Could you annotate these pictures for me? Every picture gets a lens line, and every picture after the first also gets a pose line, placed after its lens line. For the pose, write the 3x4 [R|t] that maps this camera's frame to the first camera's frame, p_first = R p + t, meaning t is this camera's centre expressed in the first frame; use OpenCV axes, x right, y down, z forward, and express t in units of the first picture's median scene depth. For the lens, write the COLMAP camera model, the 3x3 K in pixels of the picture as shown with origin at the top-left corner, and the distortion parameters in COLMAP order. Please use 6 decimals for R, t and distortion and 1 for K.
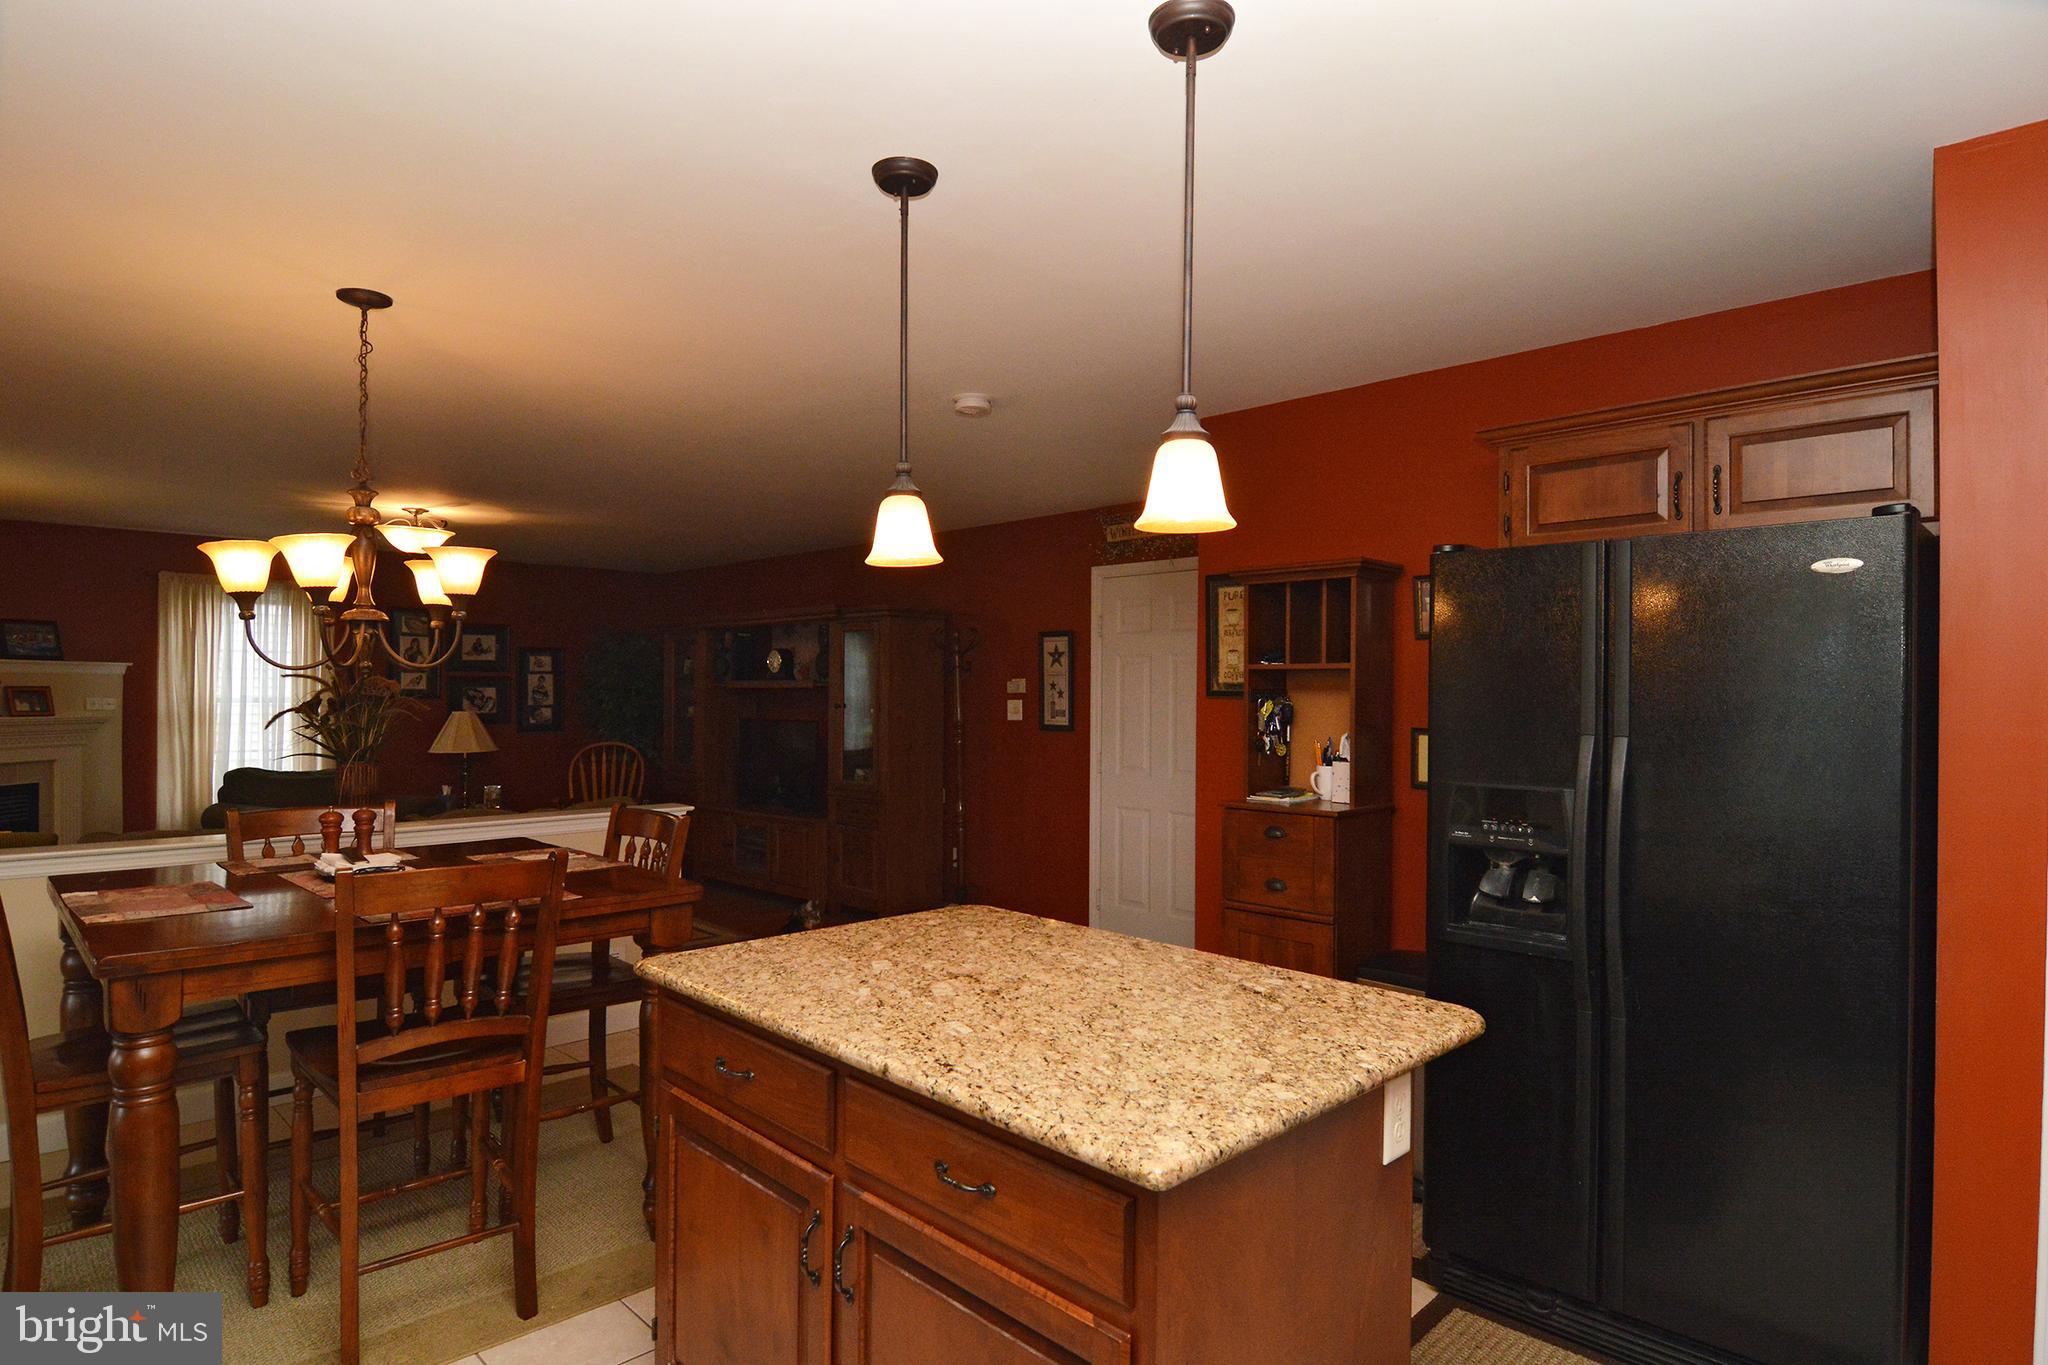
lens RADIAL K [[1112.6, 0, 1017.8], [0, 1112.6, 692.3], [0, 0, 1]] dist [-0.006128, -0.009341]
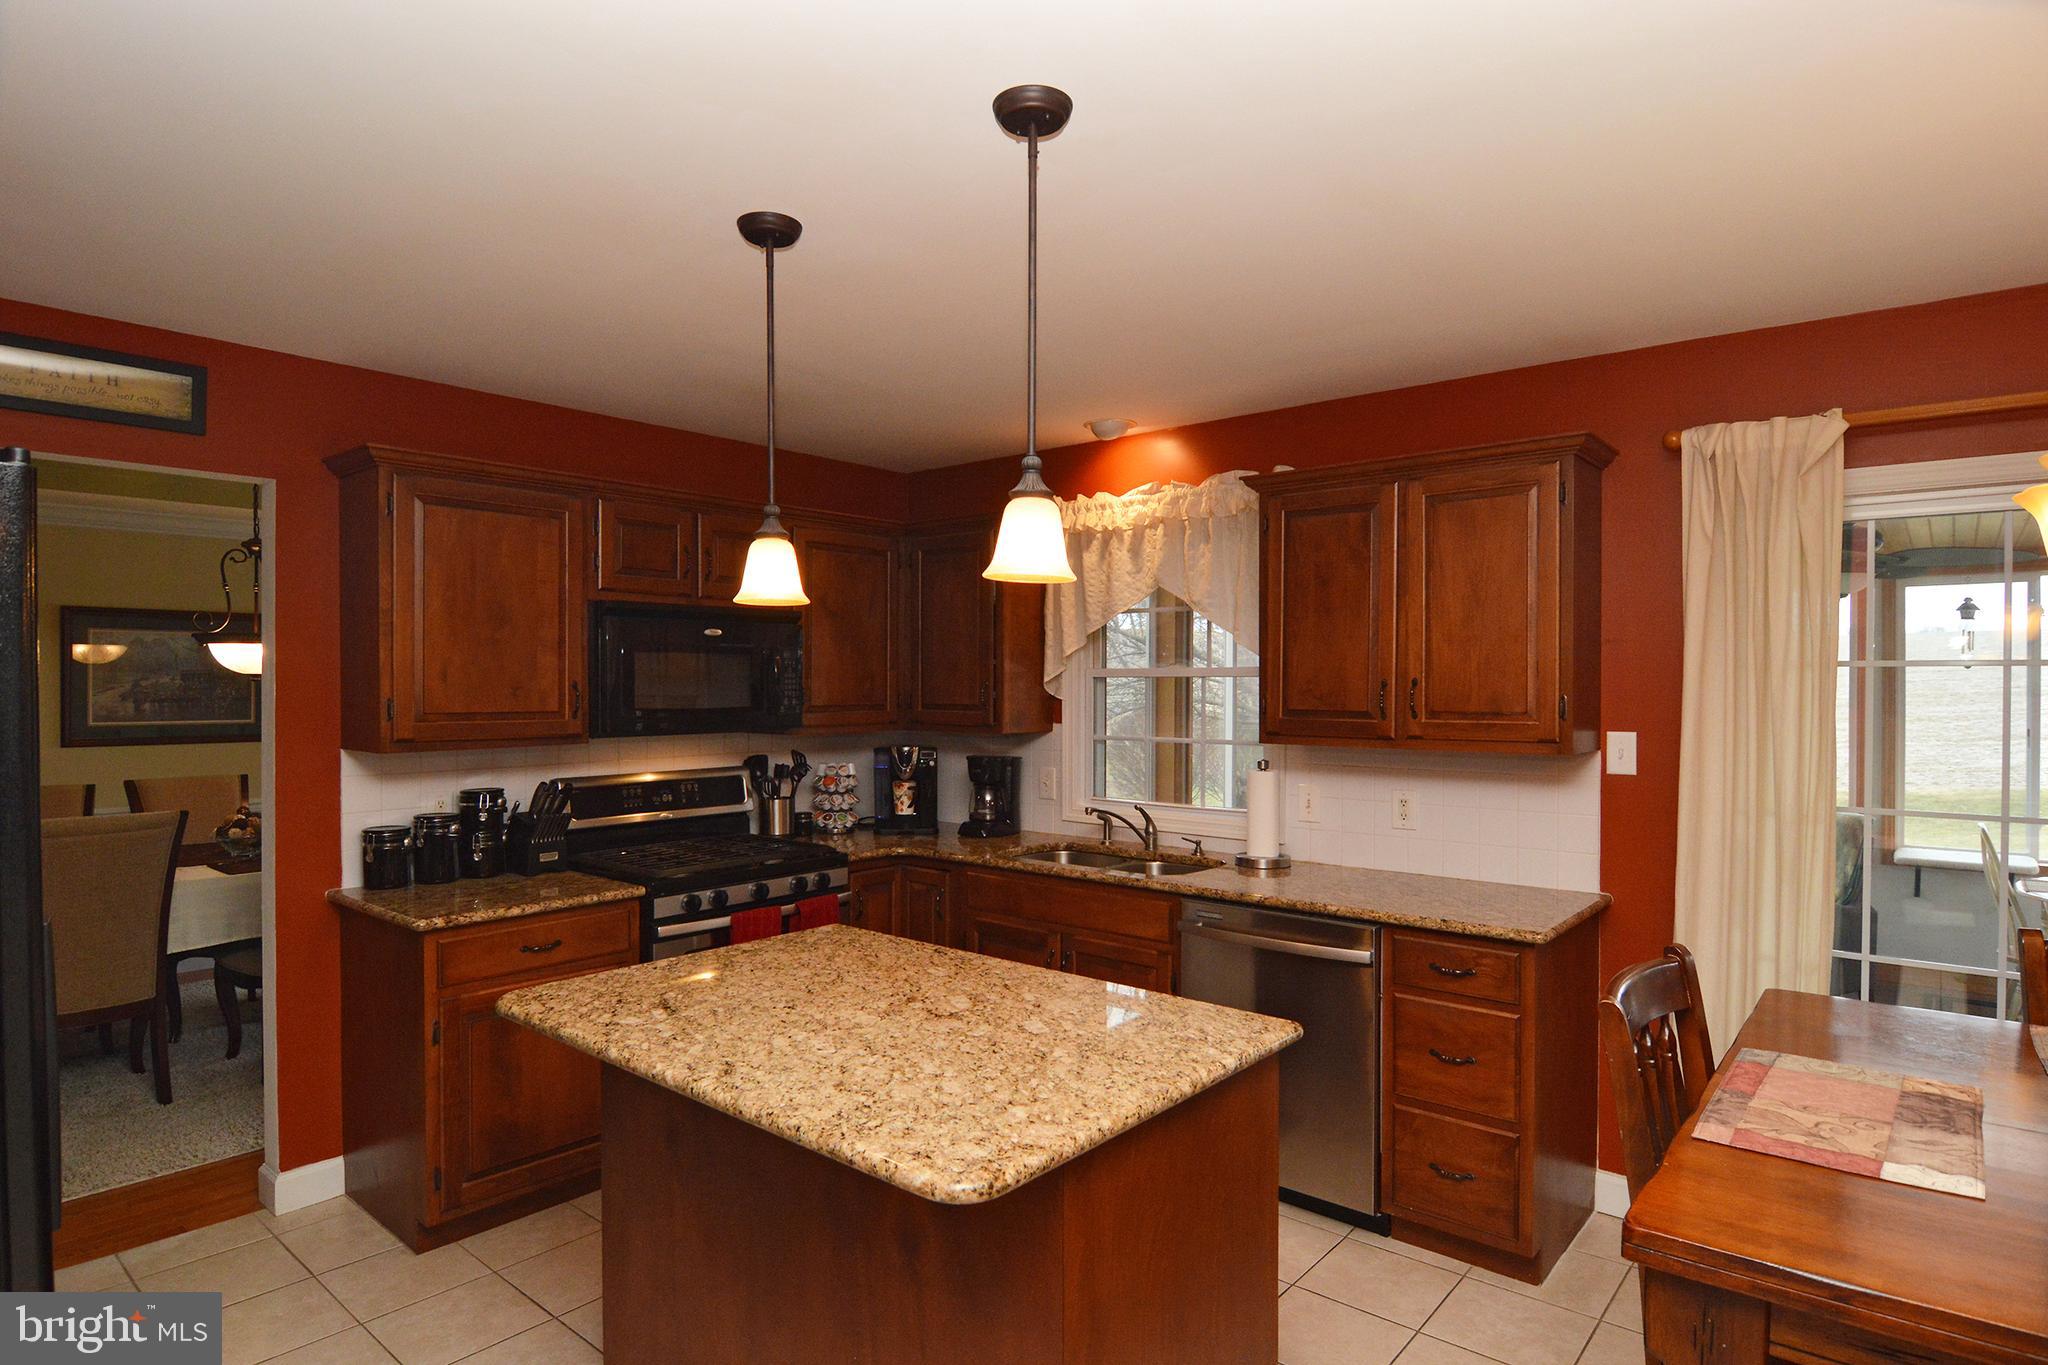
lens RADIAL K [[1112.6, 0, 1017.8], [0, 1112.6, 692.3], [0, 0, 1]] dist [-0.006128, -0.009341]
pose [[-0.995938, -0.008401, -0.089650, -0.021325], [-0.008813, 0.999952, 0.004205, -0.038020], [0.089610, 0.004978, -0.995964, 1.877409]]
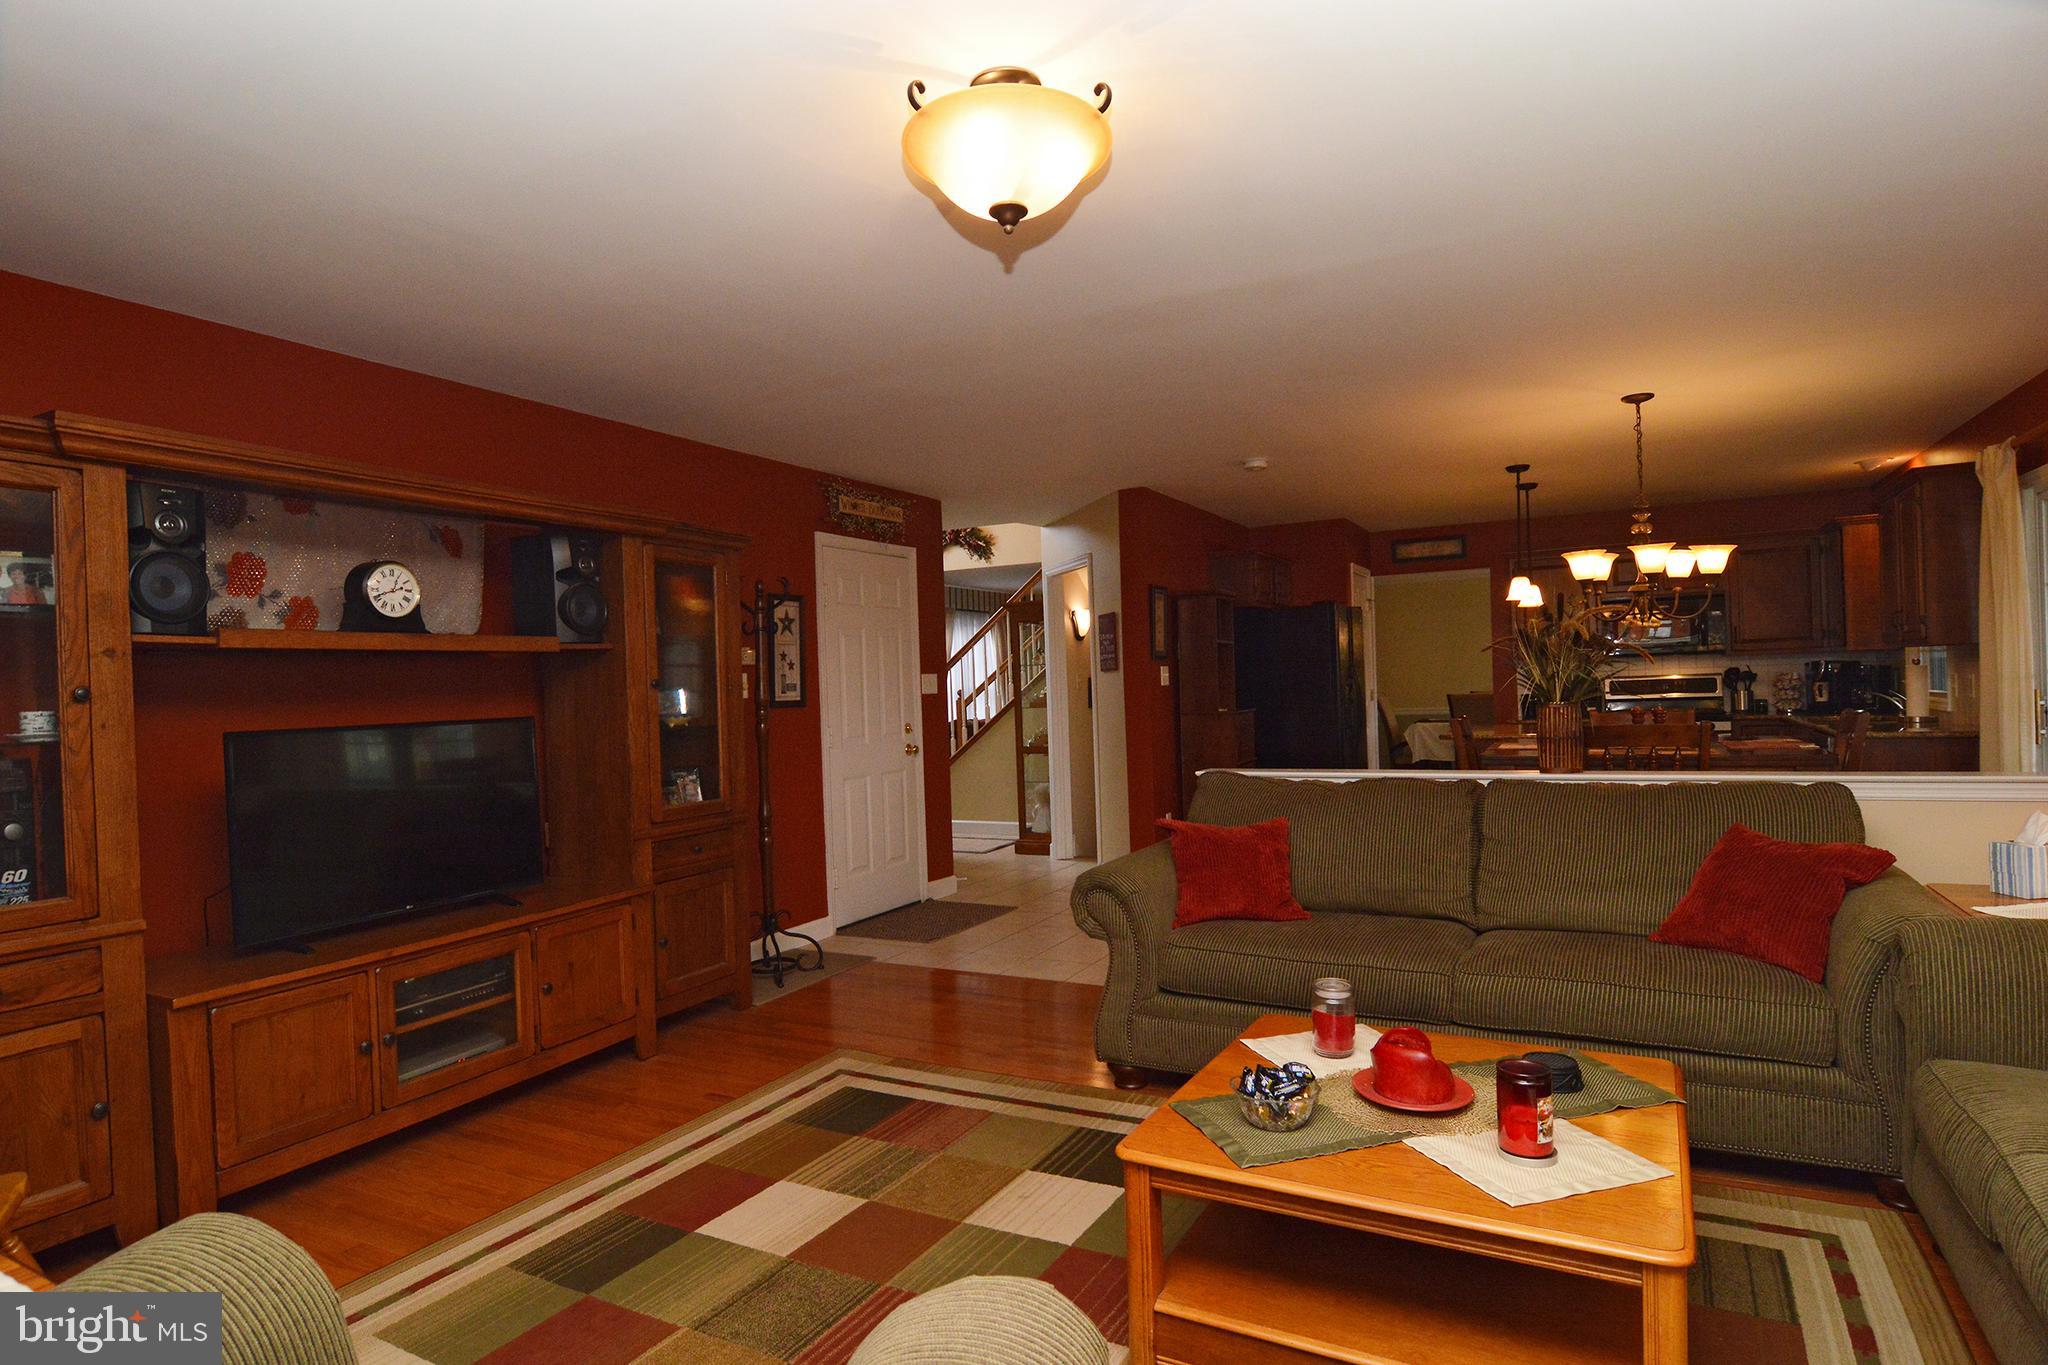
lens RADIAL K [[1112.6, 0, 1017.8], [0, 1112.6, 692.3], [0, 0, 1]] dist [-0.006128, -0.009341]
pose [[-0.304370, -0.002139, 0.952552, -2.558833], [0.031131, 0.999441, 0.012192, 0.051651], [-0.952045, 0.033364, -0.304133, 3.256829]]
